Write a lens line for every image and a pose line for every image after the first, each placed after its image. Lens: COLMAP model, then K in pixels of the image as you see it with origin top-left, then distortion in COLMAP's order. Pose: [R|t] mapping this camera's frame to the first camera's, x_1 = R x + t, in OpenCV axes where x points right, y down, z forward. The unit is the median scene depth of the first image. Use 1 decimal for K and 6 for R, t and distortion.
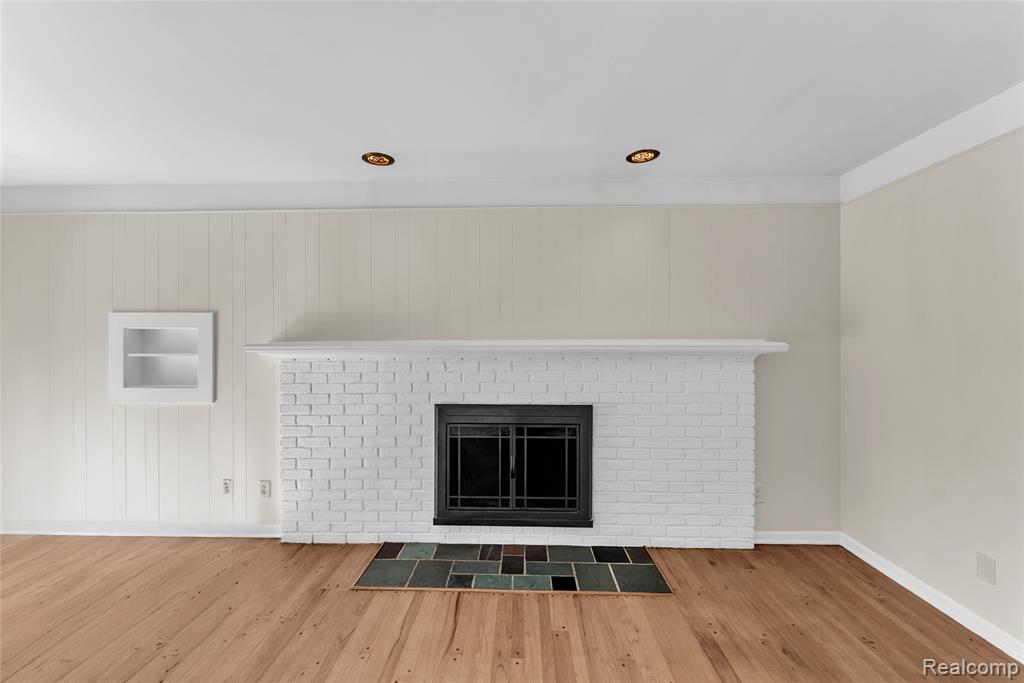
lens RADIAL K [[418.6, 0, 513.1], [0, 418.6, 341.7], [0, 0, 1]] dist [0.005815, 0.000502]
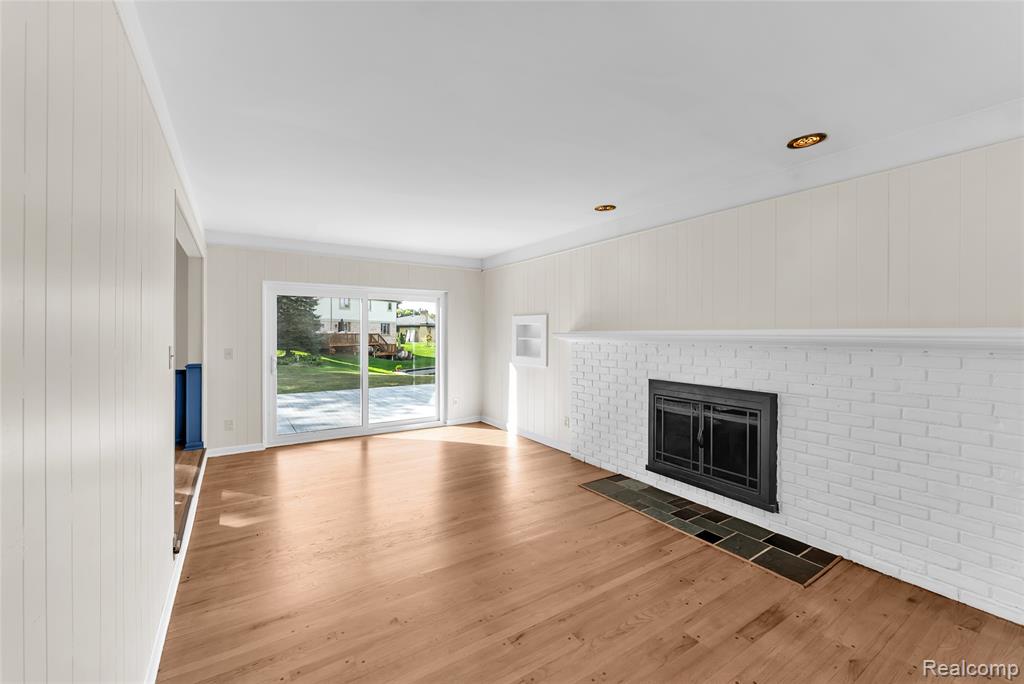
lens RADIAL K [[418.6, 0, 506.9], [0, 418.6, 336.9], [0, 0, 1]] dist [0.005815, 0.000502]
pose [[0.565470, 0.009689, -0.824712, 0.652178], [0.002097, 0.999911, 0.013185, -0.000334], [0.824766, -0.009185, 0.565399, -0.106691]]
